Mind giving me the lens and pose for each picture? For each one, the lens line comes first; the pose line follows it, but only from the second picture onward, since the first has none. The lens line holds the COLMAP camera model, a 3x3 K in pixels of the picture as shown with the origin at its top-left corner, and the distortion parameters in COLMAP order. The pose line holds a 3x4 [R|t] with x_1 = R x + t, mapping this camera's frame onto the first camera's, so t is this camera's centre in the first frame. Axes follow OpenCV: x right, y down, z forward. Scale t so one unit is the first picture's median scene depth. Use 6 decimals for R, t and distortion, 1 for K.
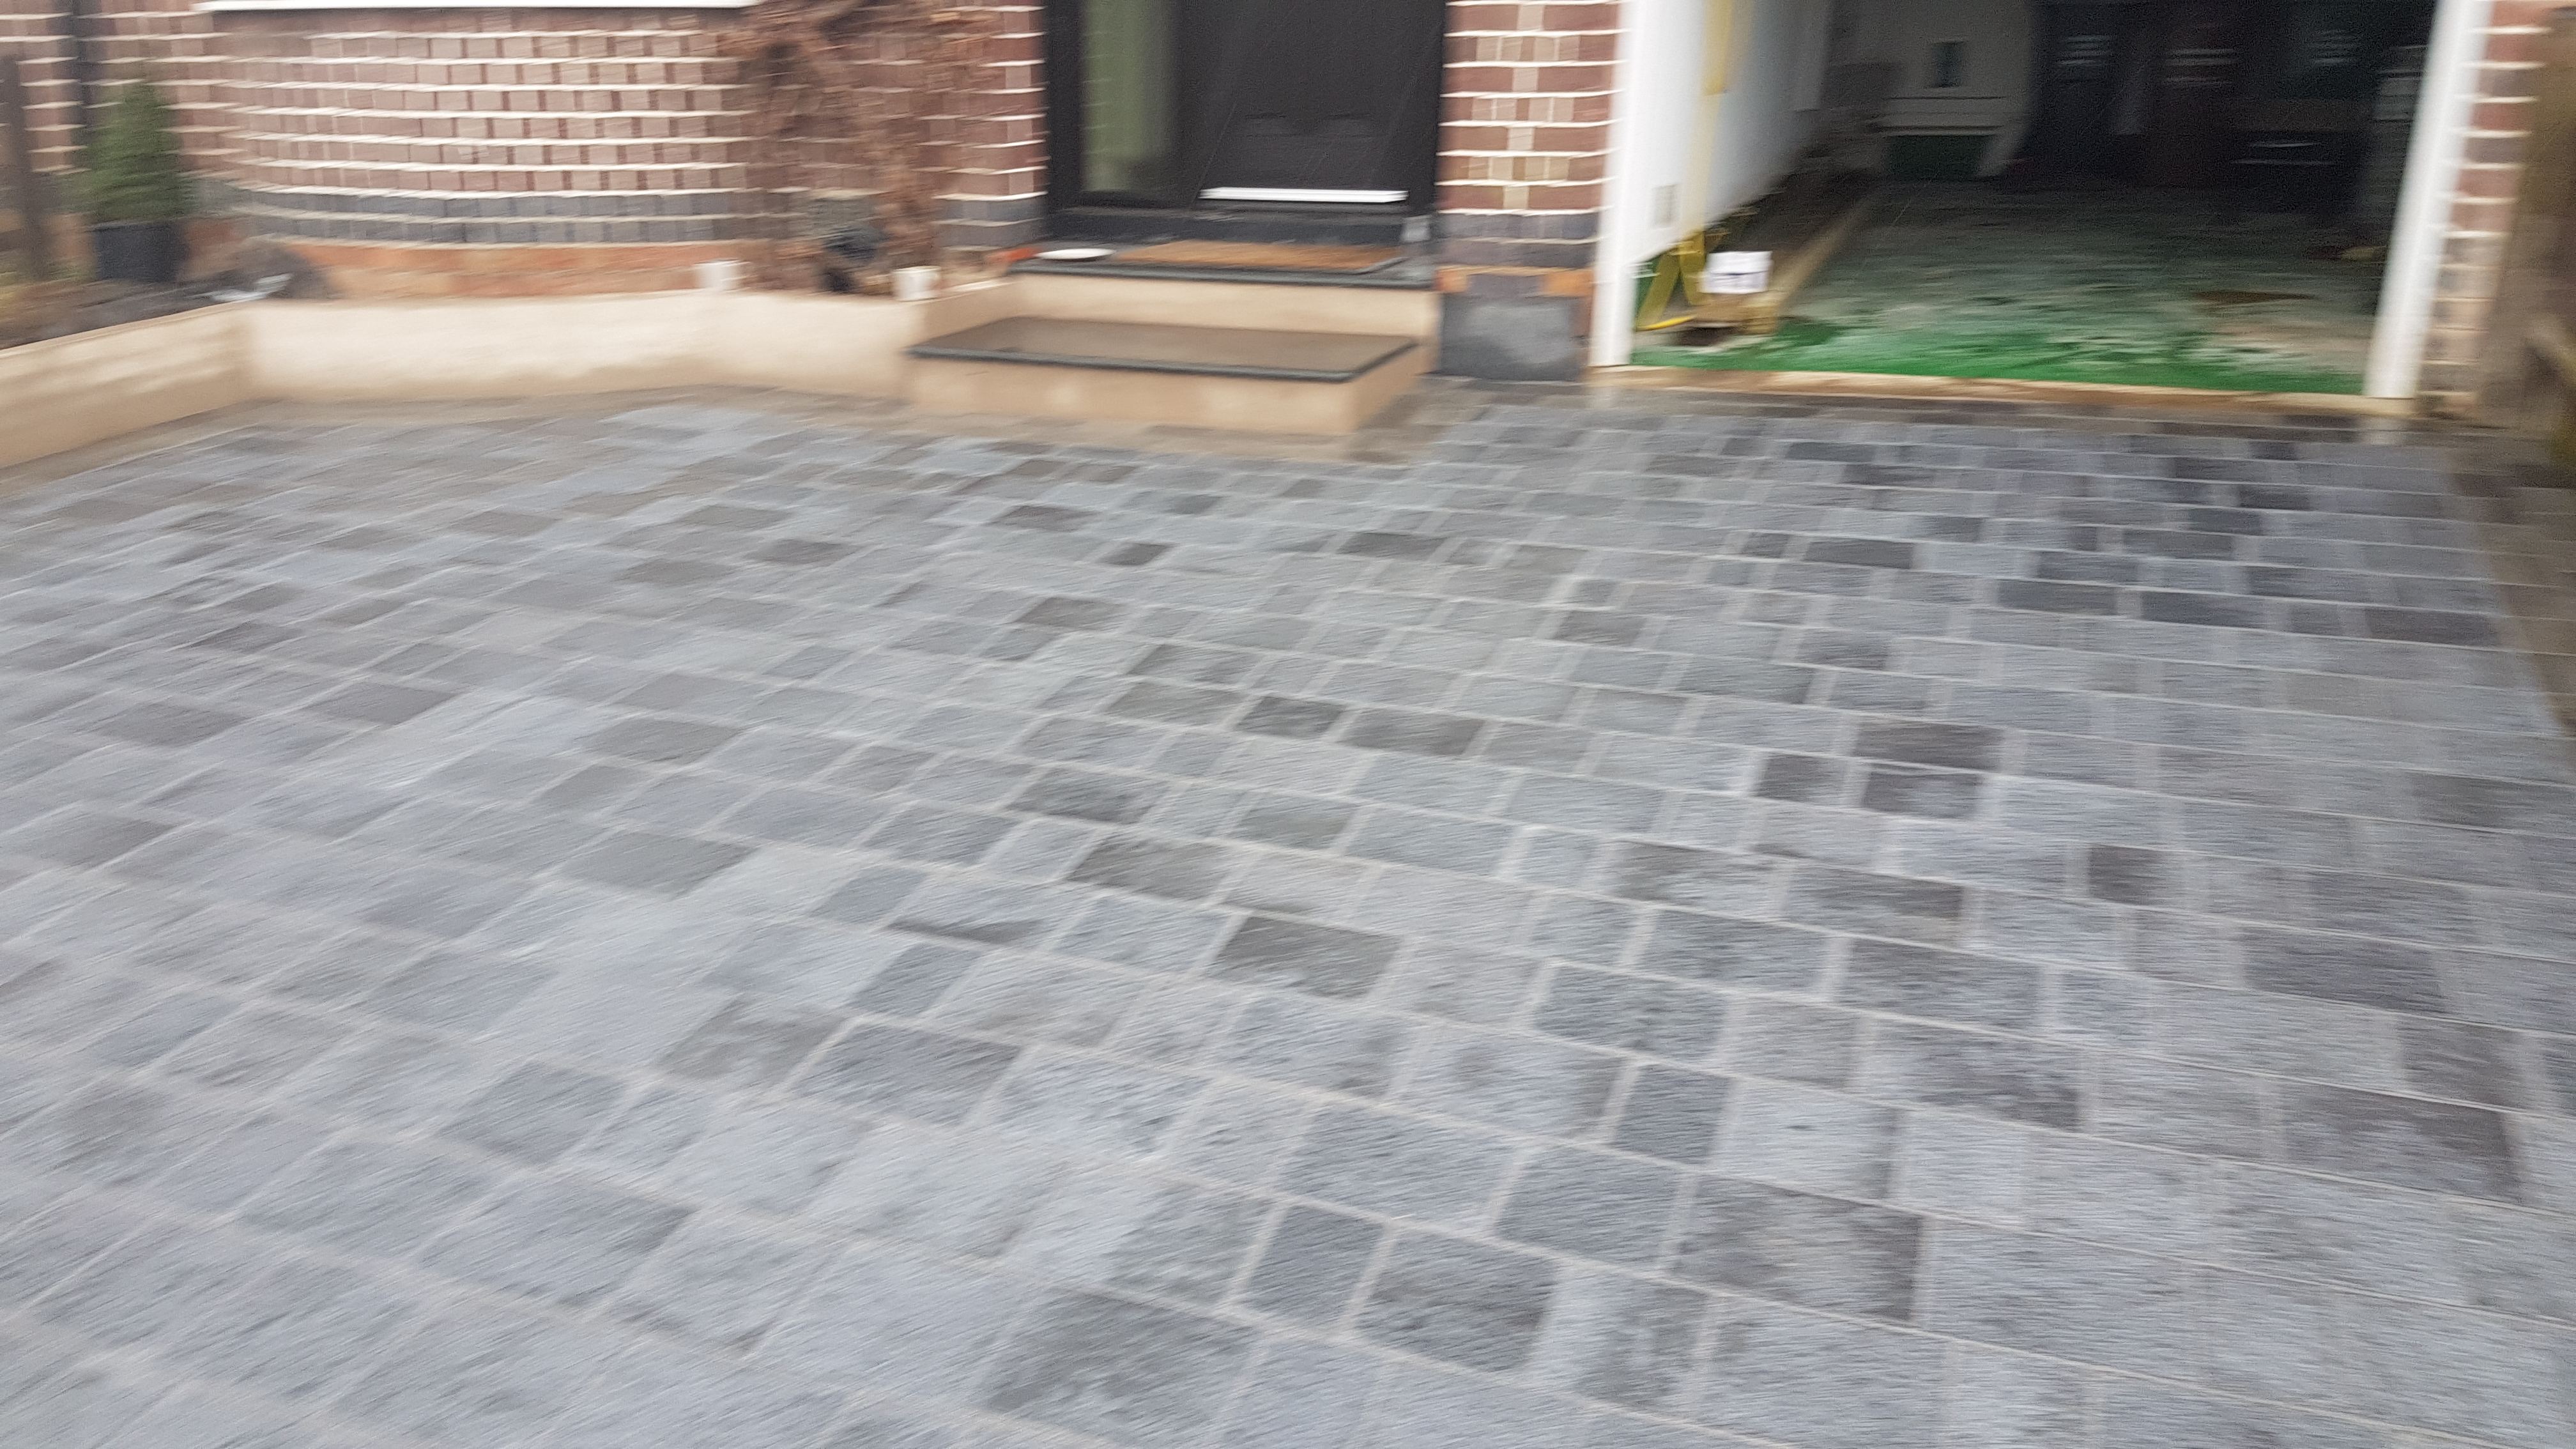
lens RADIAL K [[1948.2, 0, 1300.7], [0, 1948.2, 677.7], [0, 0, 1]] dist [0.167360, -0.261009]
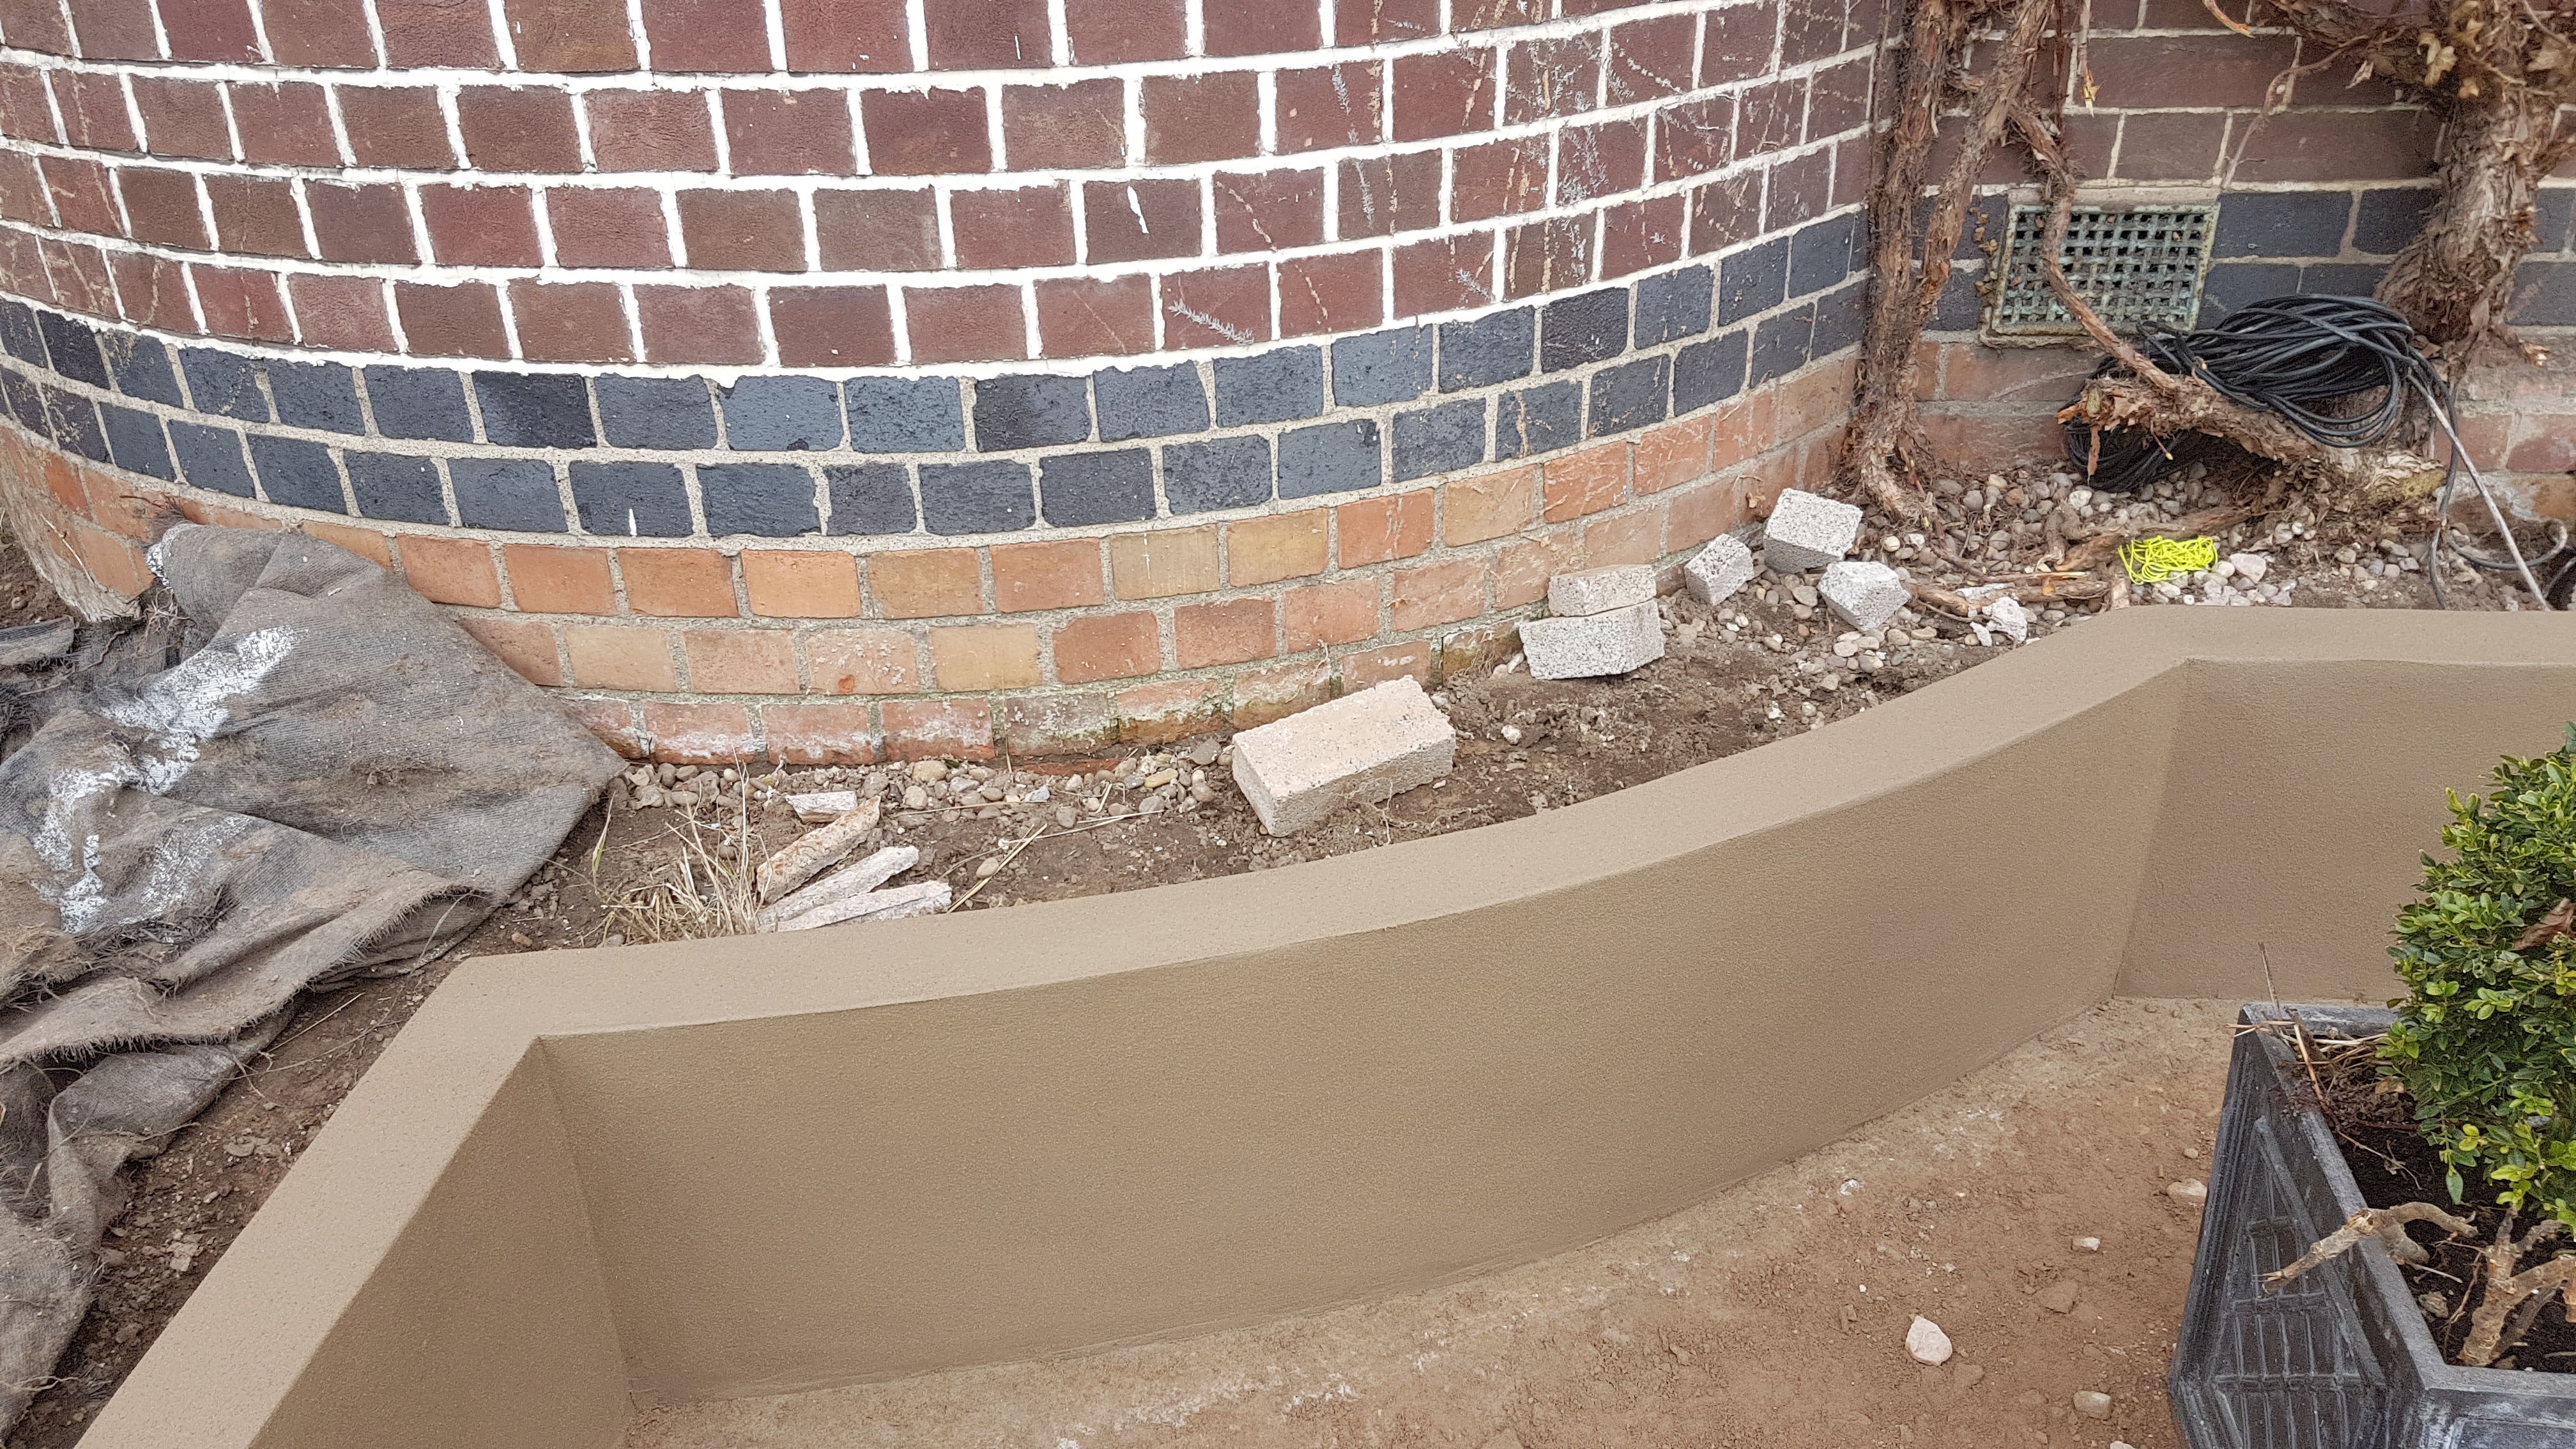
lens RADIAL K [[1948.2, 0, 1239.0], [0, 1948.2, 671.2], [0, 0, 1]] dist [0.167360, -0.261009]
pose [[0.961171, -0.151189, 0.230851, -0.670009], [0.112412, 0.978519, 0.172813, -0.348648], [-0.252019, -0.140153, 0.957519, 1.034366]]
